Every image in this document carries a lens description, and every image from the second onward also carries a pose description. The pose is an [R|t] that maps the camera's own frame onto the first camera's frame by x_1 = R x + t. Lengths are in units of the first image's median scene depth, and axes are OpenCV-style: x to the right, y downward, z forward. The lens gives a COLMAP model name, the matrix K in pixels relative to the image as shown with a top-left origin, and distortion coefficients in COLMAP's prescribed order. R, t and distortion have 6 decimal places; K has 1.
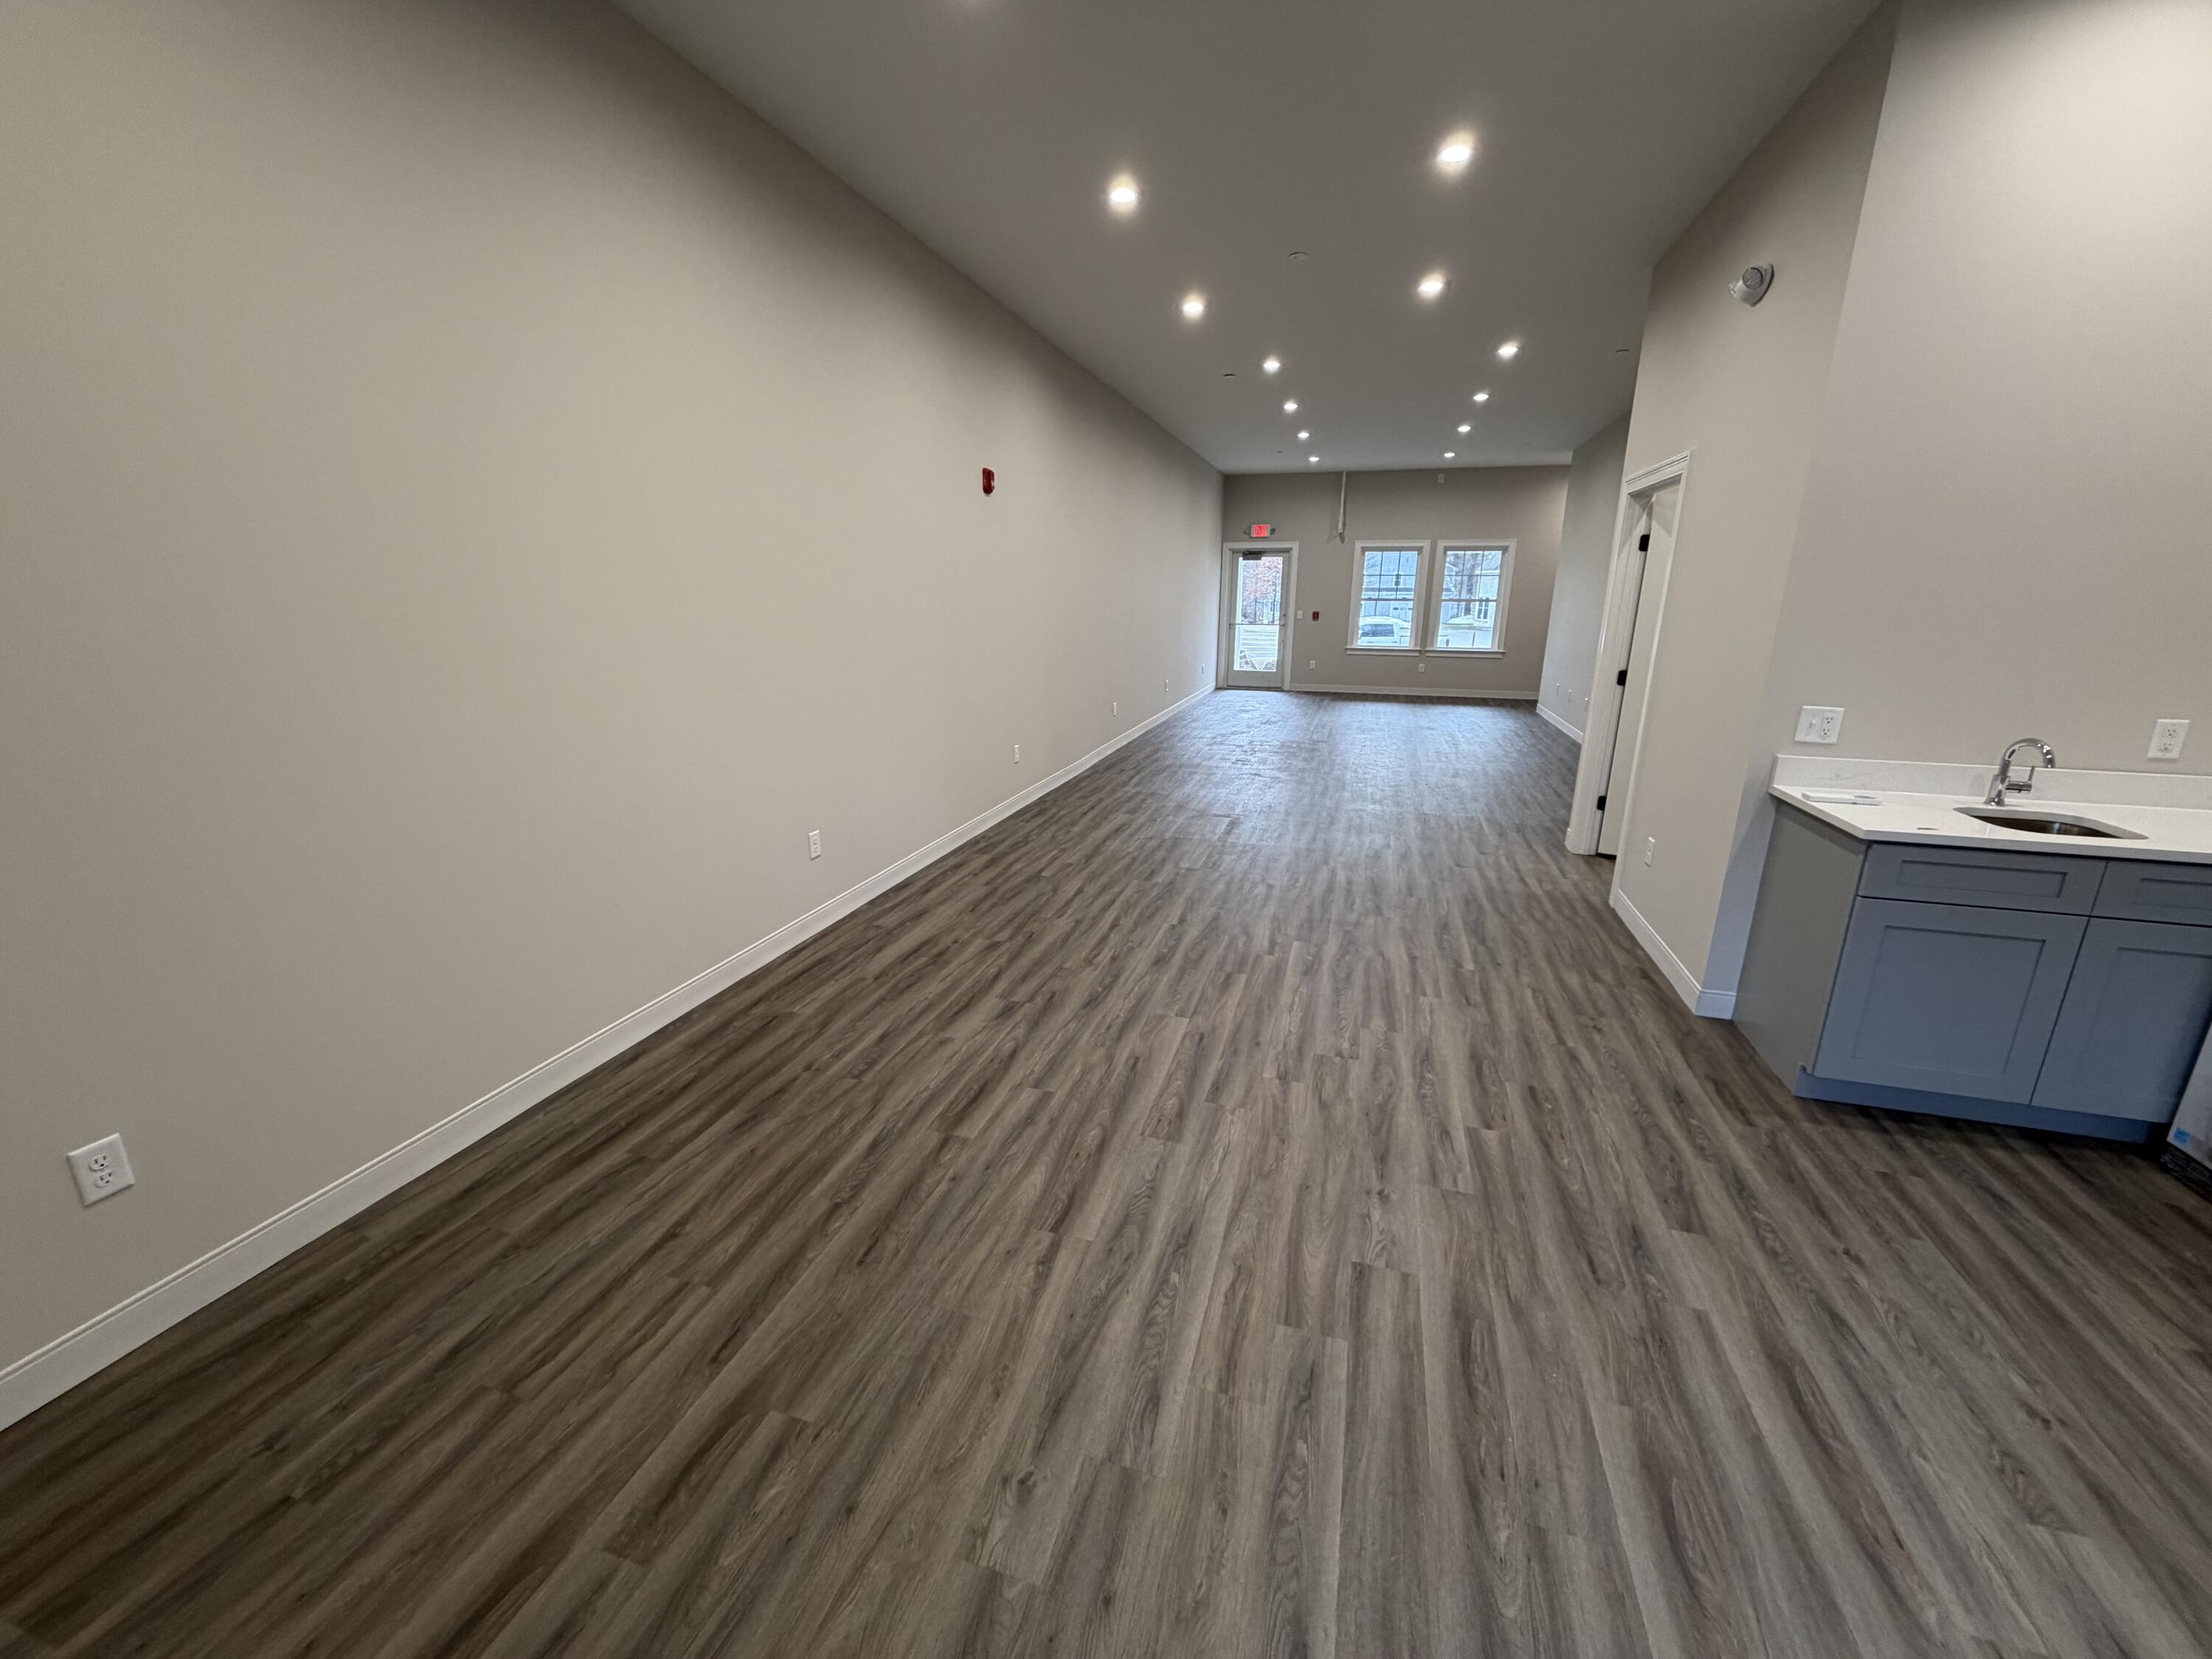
lens RADIAL K [[879.8, 0, 1105.5], [0, 879.8, 838.1], [0, 0, 1]] dist [-0.000641, -0.000417]
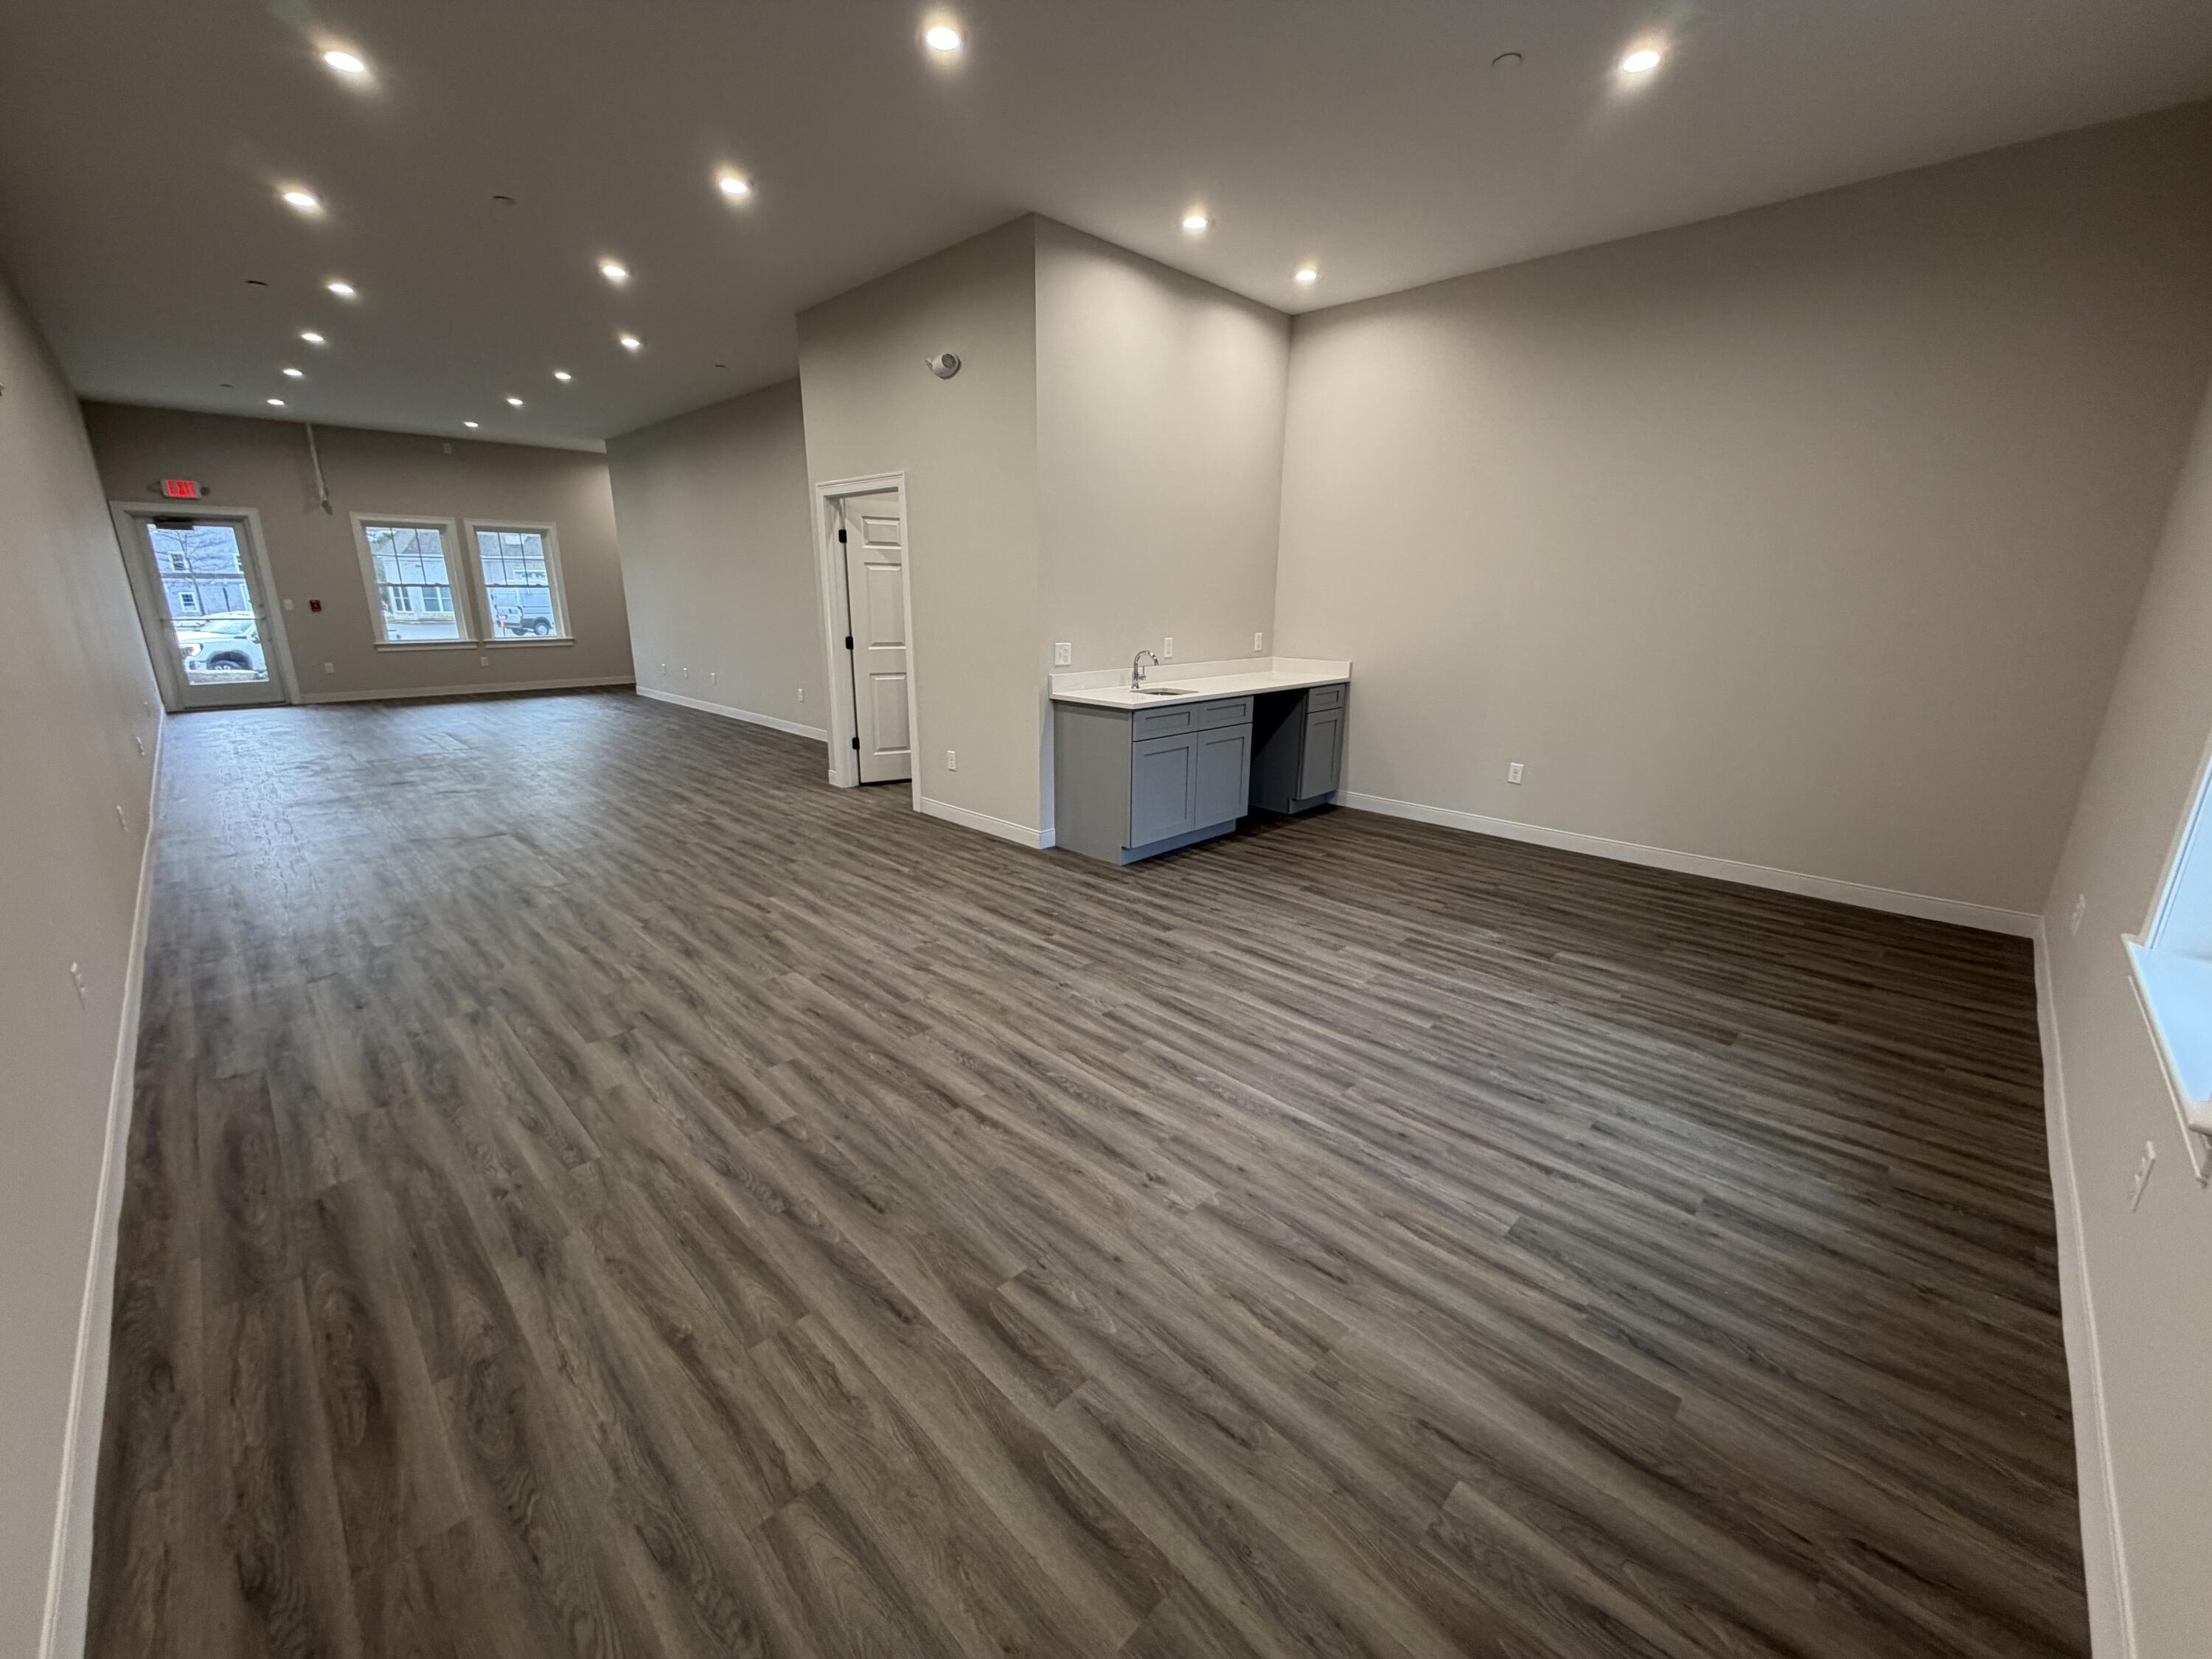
lens RADIAL K [[879.8, 0, 1108.2], [0, 879.8, 824.8], [0, 0, 1]] dist [-0.000641, -0.000417]
pose [[0.466549, -0.232436, 0.853408, -0.707759], [0.234194, 0.962880, 0.134220, -0.022706], [-0.852927, 0.137243, 0.503666, 0.145295]]
